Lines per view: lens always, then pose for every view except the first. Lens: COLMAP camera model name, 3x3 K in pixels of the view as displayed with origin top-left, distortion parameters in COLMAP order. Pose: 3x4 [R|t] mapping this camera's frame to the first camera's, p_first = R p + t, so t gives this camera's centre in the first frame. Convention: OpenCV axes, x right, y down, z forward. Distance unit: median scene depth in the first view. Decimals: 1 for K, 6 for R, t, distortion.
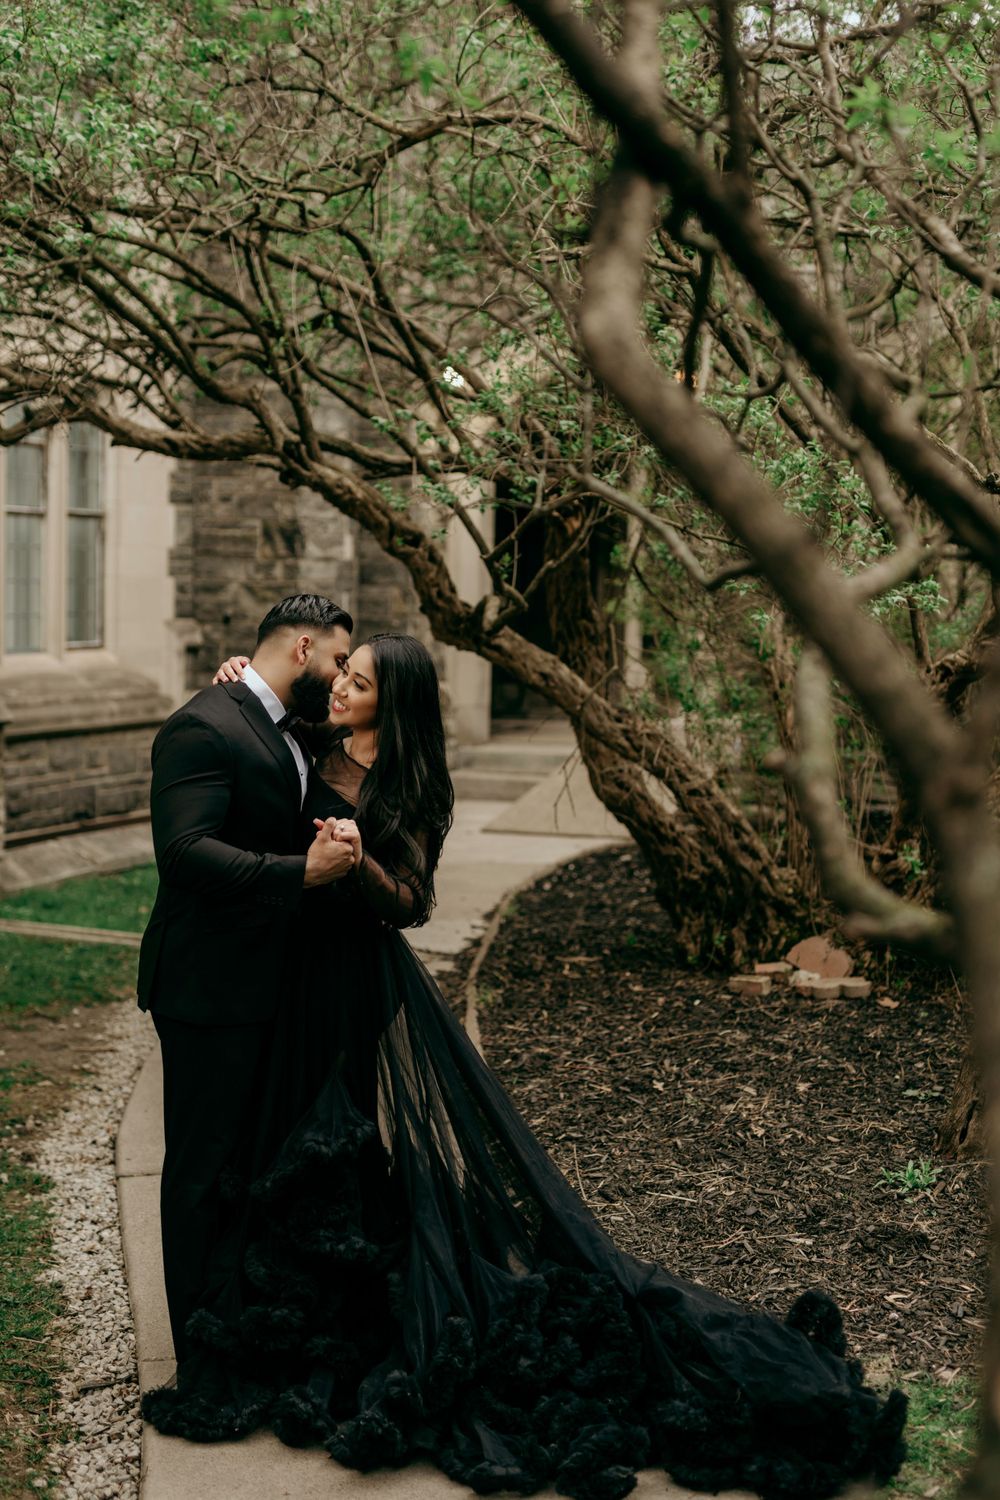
lens RADIAL K [[2124.8, 0, 500.2], [0, 2124.8, 749.1], [0, 0, 1]] dist [0.031596, 0.000000]
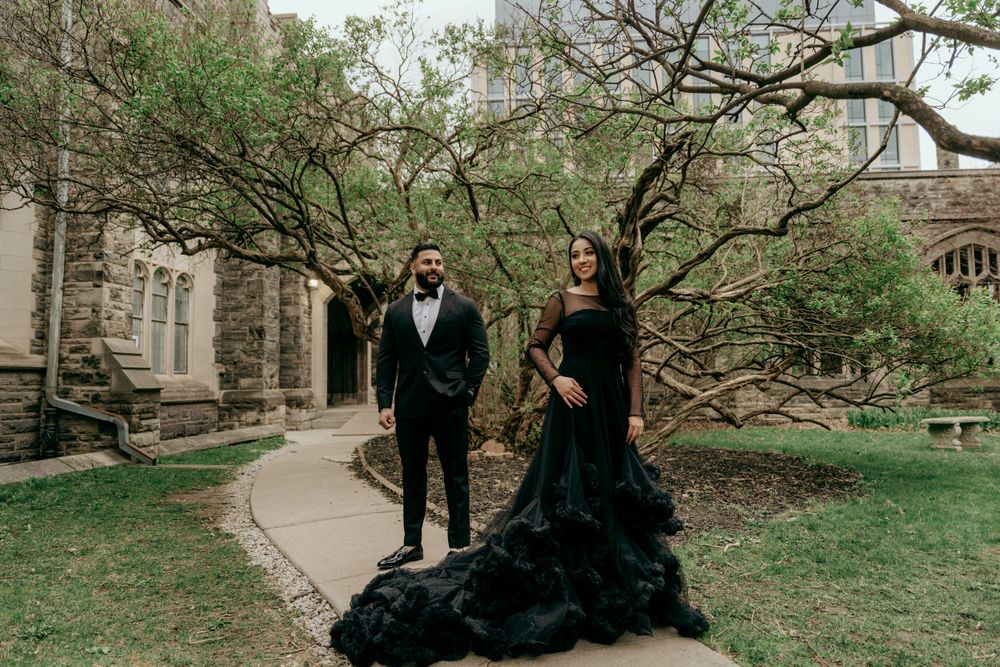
lens RADIAL K [[671.6, 0, 500.1], [0, 671.6, 335.0], [0, 0, 1]] dist [-0.002389, 0.000632]
pose [[0.951966, -0.015822, 0.305794, -0.071273], [0.062663, 0.987595, -0.143977, 0.051456], [-0.299723, 0.156224, 0.941148, 0.085107]]
